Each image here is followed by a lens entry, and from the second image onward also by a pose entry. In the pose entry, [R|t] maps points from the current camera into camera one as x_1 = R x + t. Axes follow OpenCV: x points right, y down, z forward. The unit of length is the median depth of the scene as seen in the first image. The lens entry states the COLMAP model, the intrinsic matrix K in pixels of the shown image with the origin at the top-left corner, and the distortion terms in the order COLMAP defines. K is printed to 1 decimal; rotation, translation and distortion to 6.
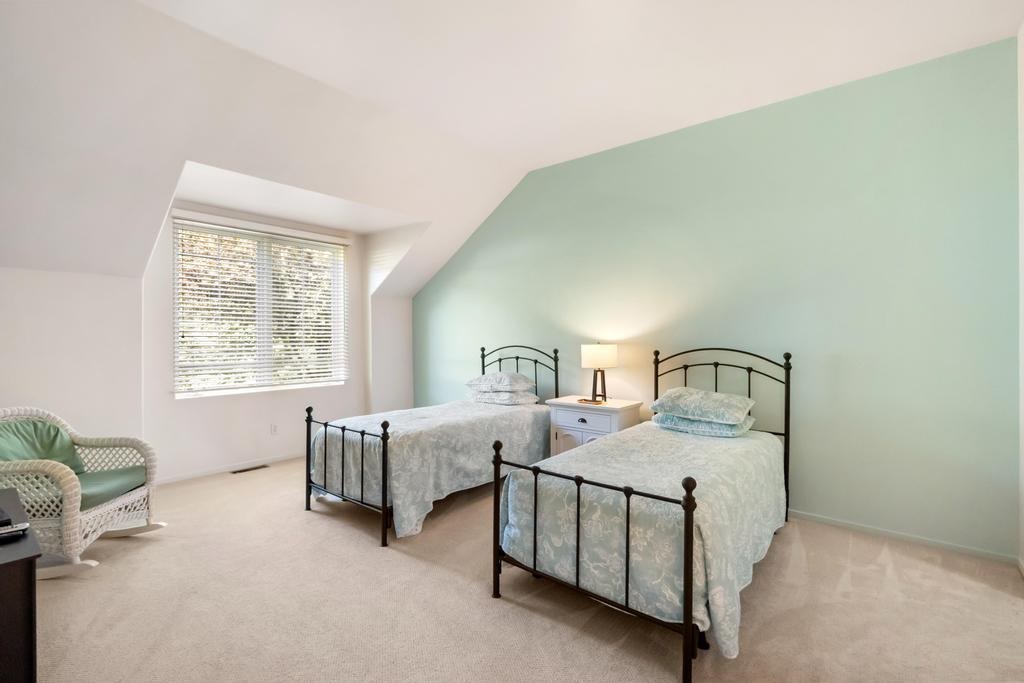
lens RADIAL K [[469.5, 0, 512.0], [0, 469.5, 341.5], [0, 0, 1]] dist [0.000785, 0.000050]
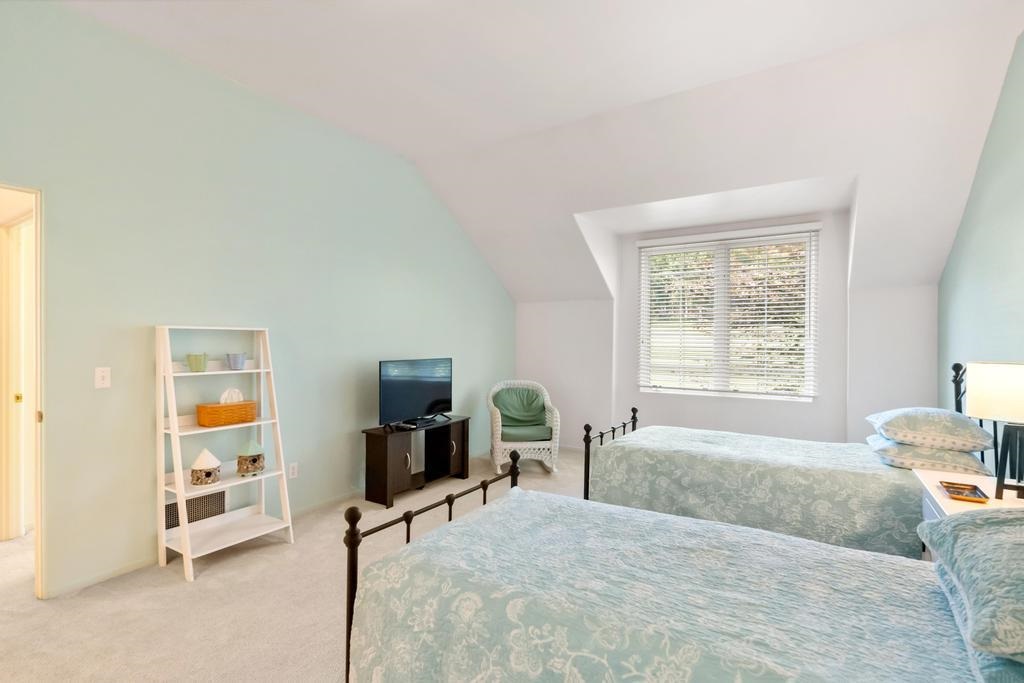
lens RADIAL K [[488.5, 0, 512.0], [0, 488.5, 346.7], [0, 0, 1]] dist [-0.000384, 0.000207]
pose [[0.100816, 0.006460, -0.994884, 0.675679], [-0.014533, 0.999882, 0.005020, -0.000686], [0.994799, 0.013953, 0.100898, 0.638756]]
